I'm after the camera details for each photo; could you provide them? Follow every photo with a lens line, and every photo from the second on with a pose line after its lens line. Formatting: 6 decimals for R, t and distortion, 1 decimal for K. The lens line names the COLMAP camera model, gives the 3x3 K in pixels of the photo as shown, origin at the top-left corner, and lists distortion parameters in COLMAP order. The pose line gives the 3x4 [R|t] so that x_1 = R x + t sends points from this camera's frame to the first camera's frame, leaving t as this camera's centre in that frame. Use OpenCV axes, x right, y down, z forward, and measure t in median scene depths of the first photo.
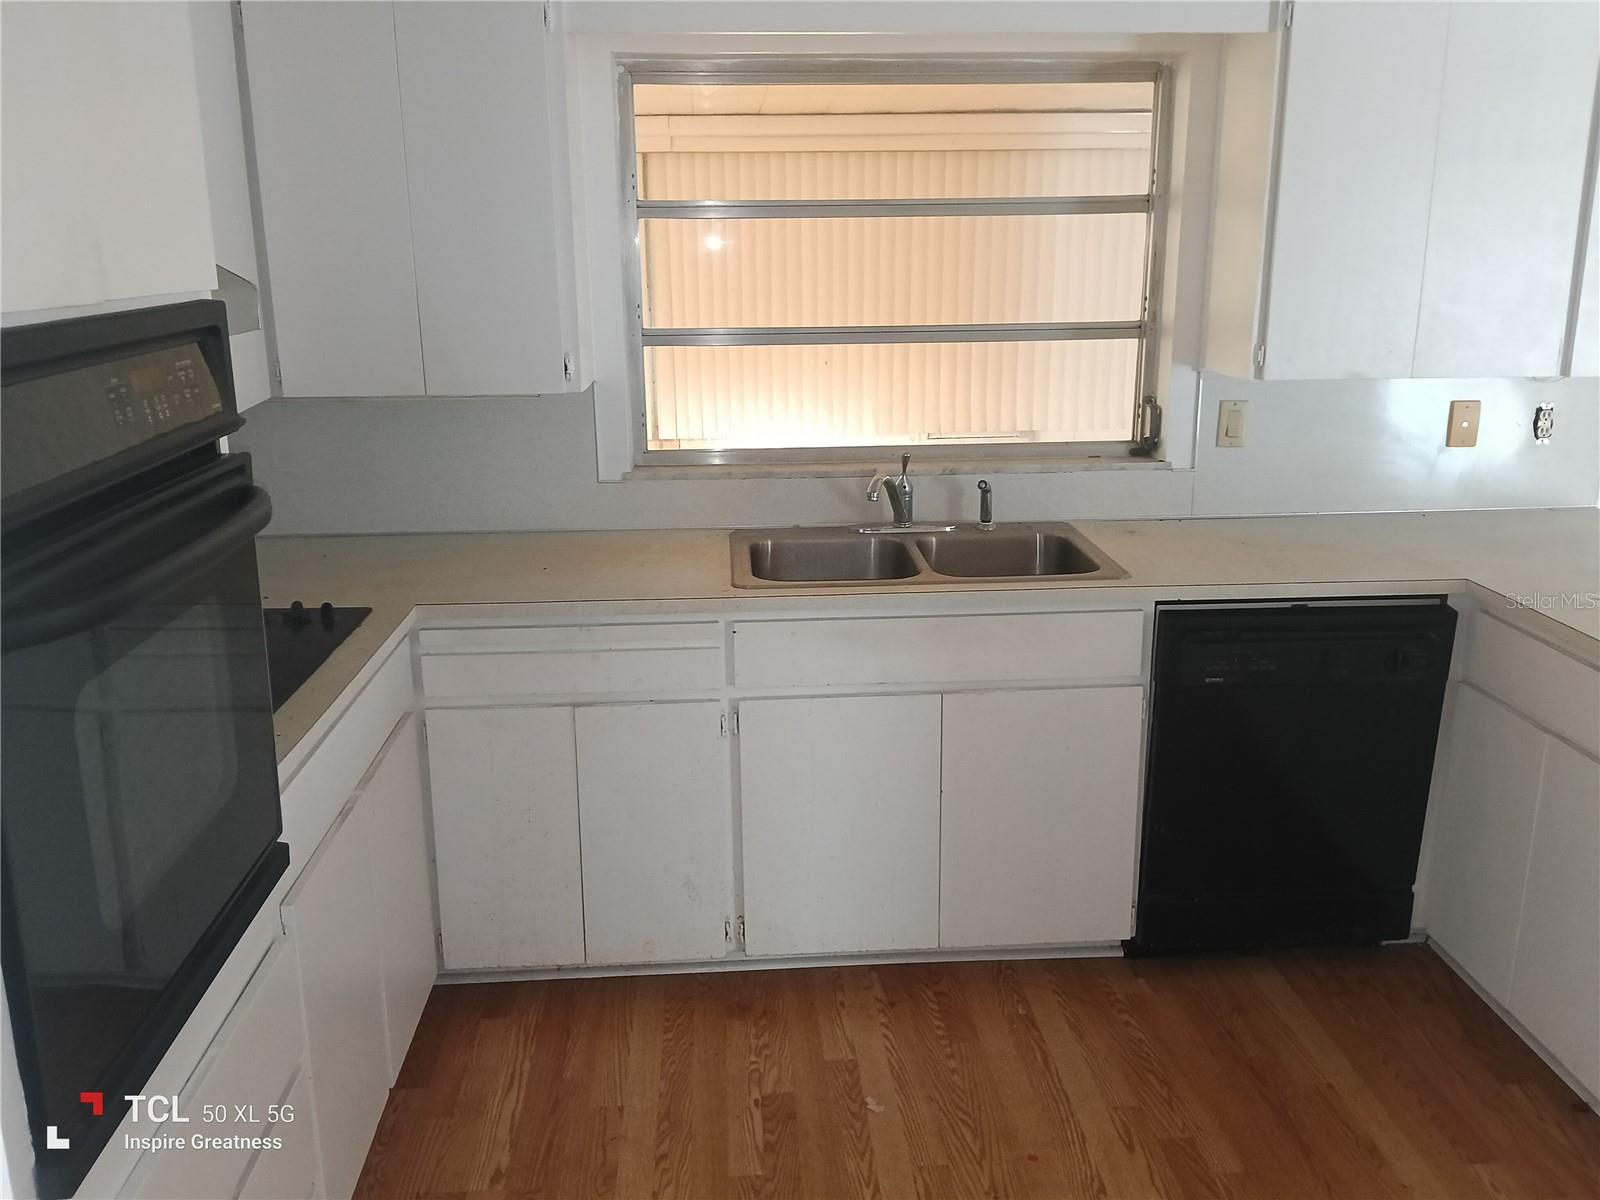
lens RADIAL K [[1379.1, 0, 796.3], [0, 1379.1, 595.8], [0, 0, 1]] dist [0.124028, -0.004762]
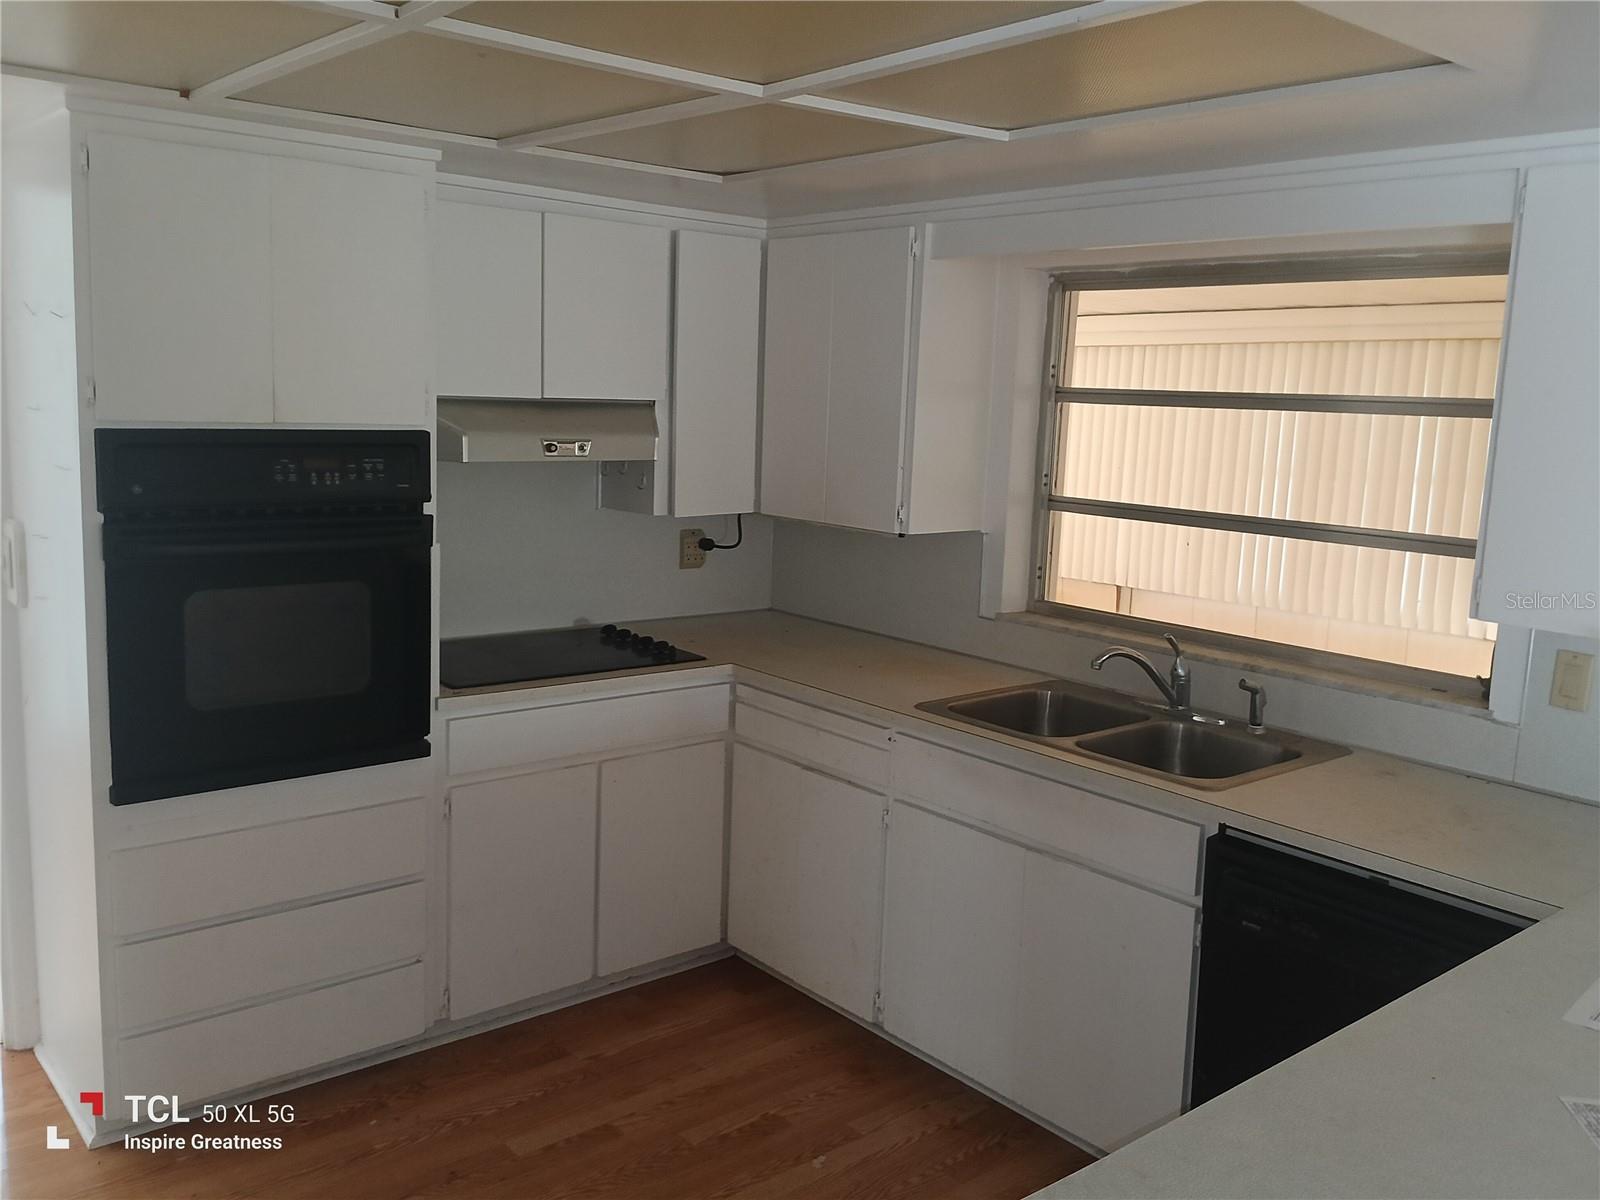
lens RADIAL K [[1379.1, 0, 795.7], [0, 1379.1, 598.7], [0, 0, 1]] dist [0.124028, -0.004762]
pose [[0.596865, 0.157086, -0.786814, 0.724428], [-0.243396, 0.969885, 0.008999, -0.072546], [0.764533, 0.186136, 0.617125, 0.161108]]
